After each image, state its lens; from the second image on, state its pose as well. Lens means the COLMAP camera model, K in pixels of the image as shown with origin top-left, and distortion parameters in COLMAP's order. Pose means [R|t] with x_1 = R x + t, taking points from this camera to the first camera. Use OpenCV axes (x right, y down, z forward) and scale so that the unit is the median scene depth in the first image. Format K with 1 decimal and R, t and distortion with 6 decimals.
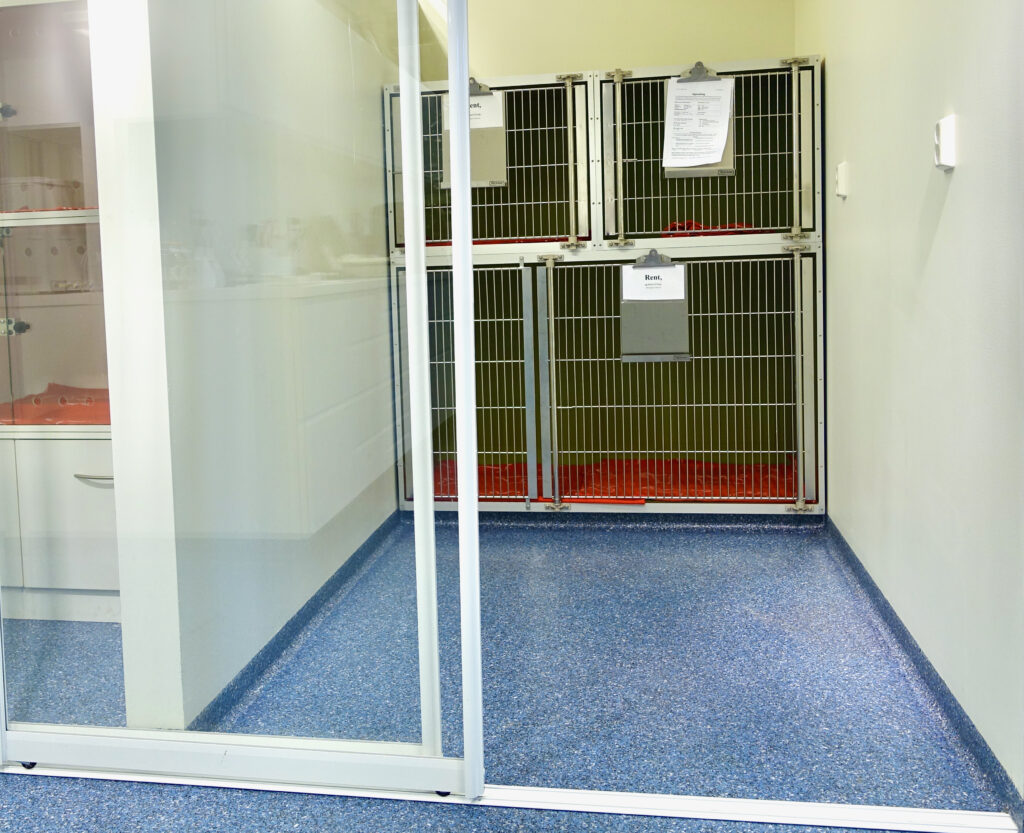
lens RADIAL K [[855.5, 0, 510.2], [0, 855.5, 416.3], [0, 0, 1]] dist [0.011475, -0.005488]
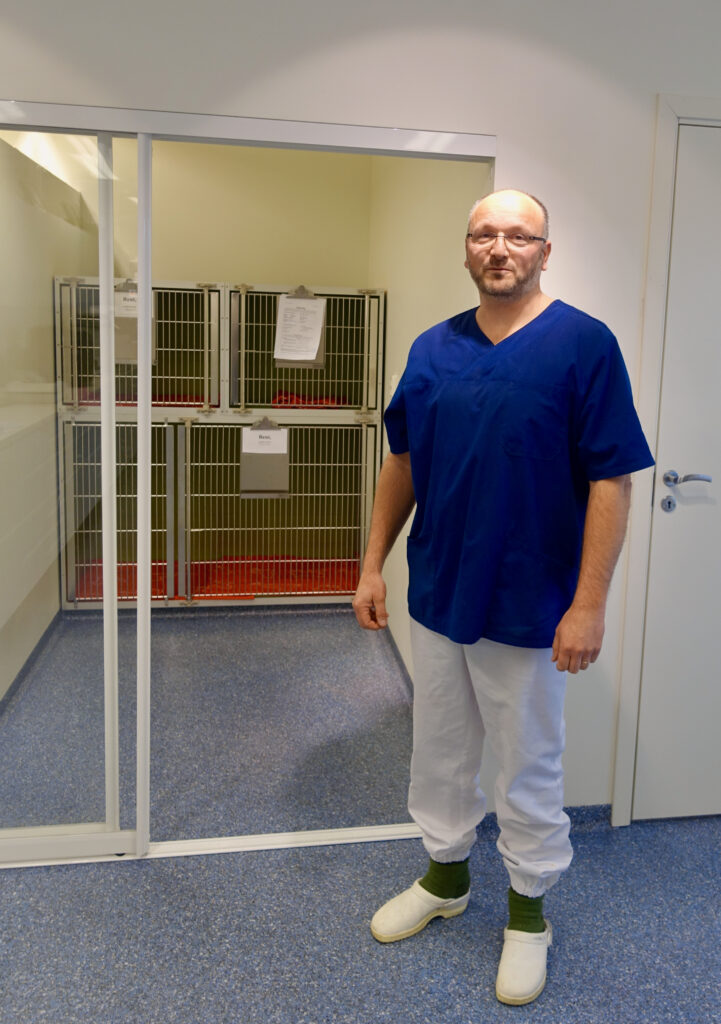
lens RADIAL K [[687.5, 0, 361.4], [0, 687.5, 509.9], [0, 0, 1]] dist [0.010492, 0.001843]
pose [[0.949655, 0.019192, 0.312710, -0.030302], [-0.034445, 0.998467, 0.043323, -0.101791], [-0.311400, -0.051913, 0.948860, -0.108460]]
